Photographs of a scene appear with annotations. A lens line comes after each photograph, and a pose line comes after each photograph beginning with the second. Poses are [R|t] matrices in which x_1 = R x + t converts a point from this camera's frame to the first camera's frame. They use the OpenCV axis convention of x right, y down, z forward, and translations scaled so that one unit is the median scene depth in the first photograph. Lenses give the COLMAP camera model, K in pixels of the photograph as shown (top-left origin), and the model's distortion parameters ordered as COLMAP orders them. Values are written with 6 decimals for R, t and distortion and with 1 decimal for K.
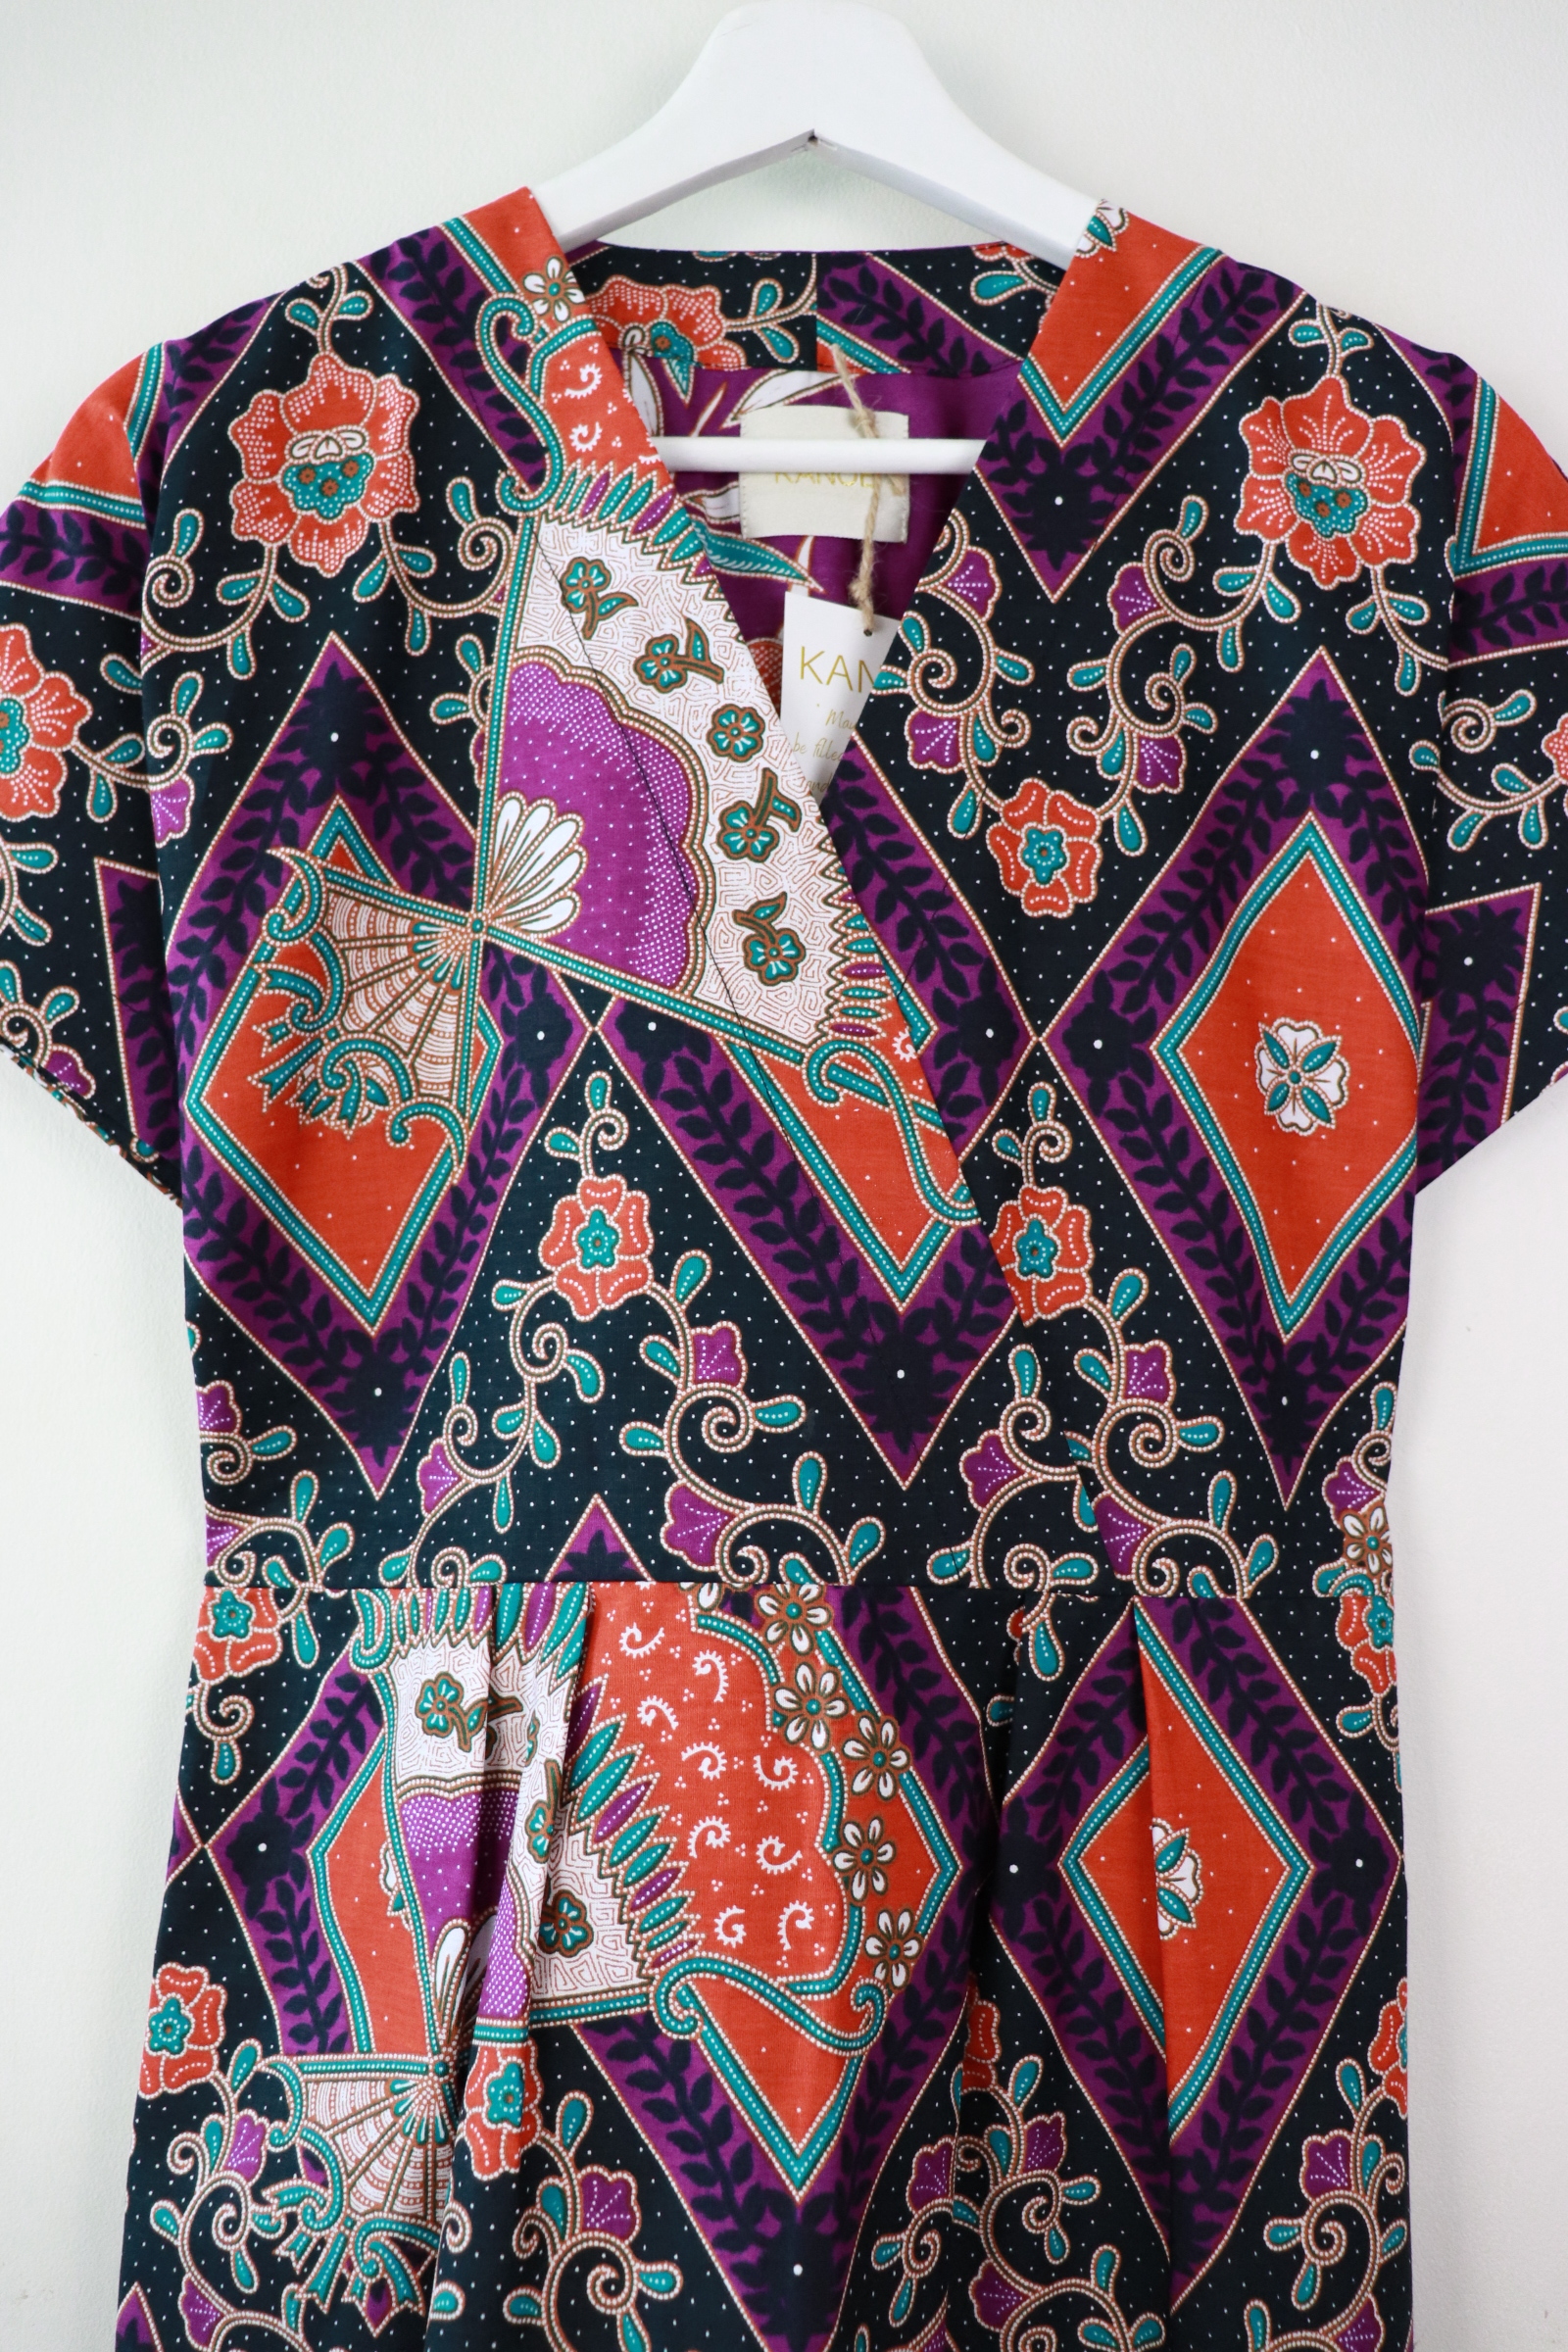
lens RADIAL K [[2011.6, 0, 788.5], [0, 2011.6, 1203.5], [0, 0, 1]] dist [-0.203325, 0.170789]
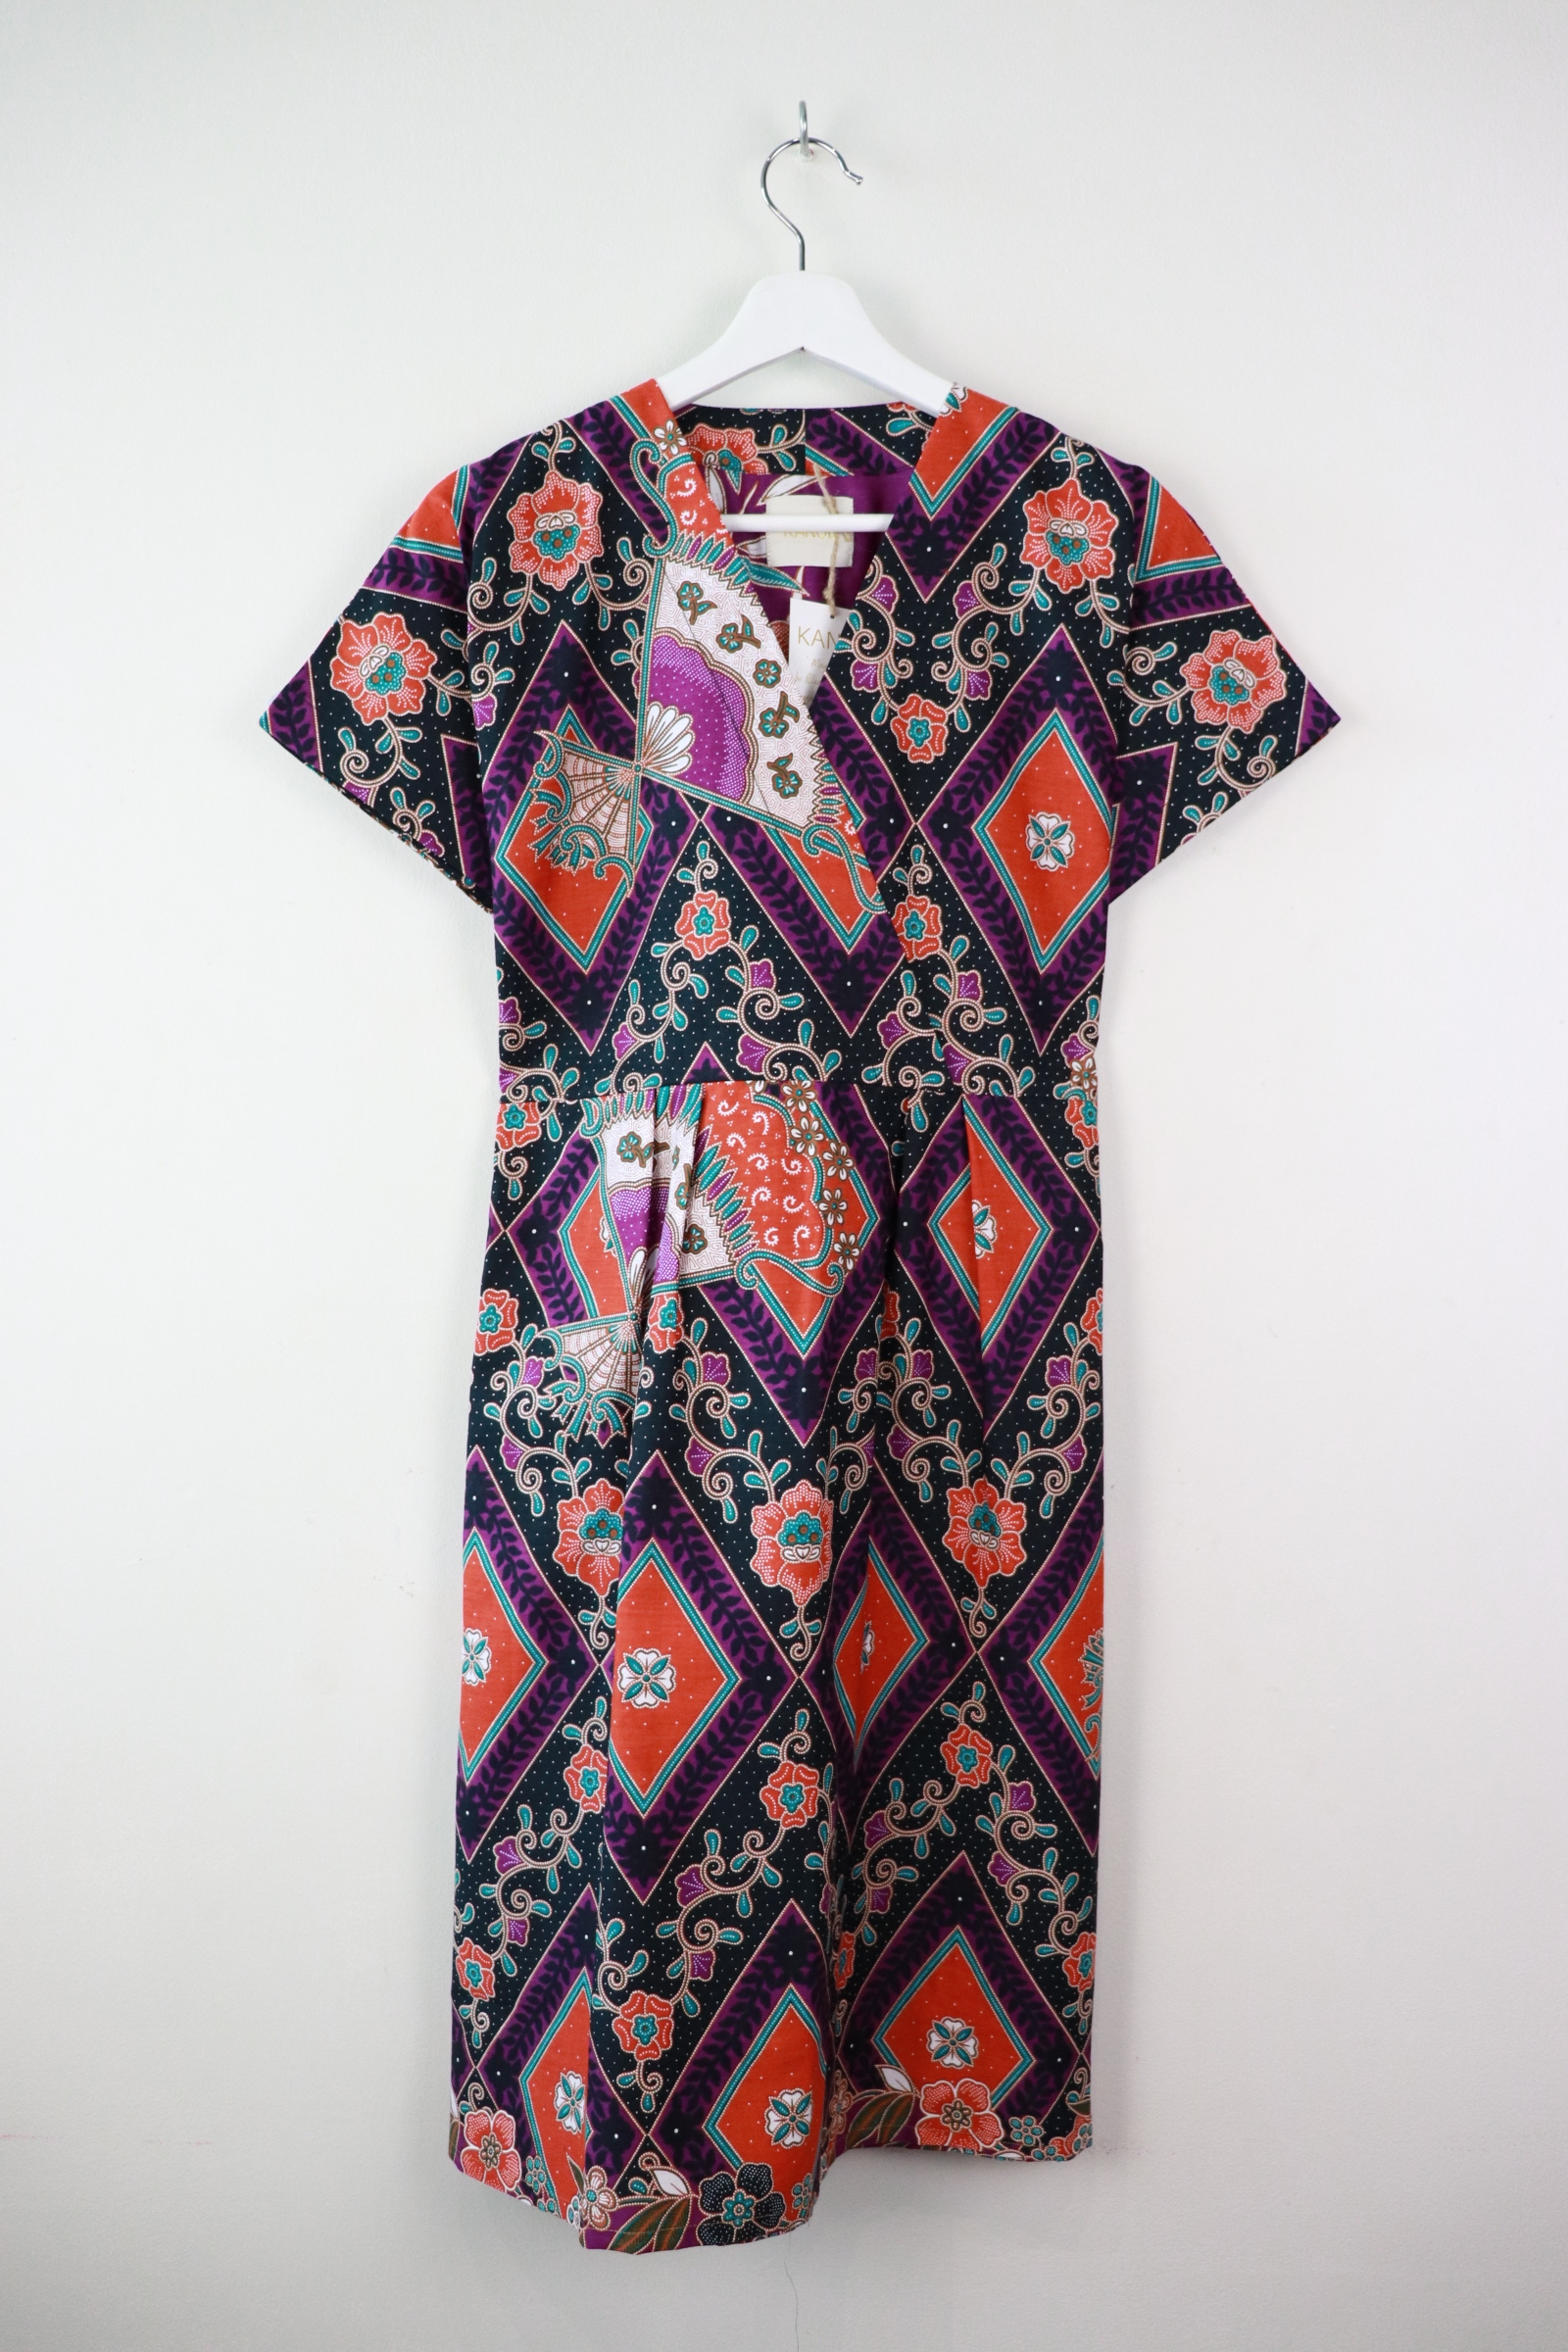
lens RADIAL K [[2011.6, 0, 788.5], [0, 2011.6, 1203.5], [0, 0, 1]] dist [-0.203325, 0.170789]
pose [[0.999933, -0.007952, 0.008458, -0.026054], [0.006935, 0.993436, 0.114178, 0.069856], [-0.009311, -0.114111, 0.993424, -1.070770]]
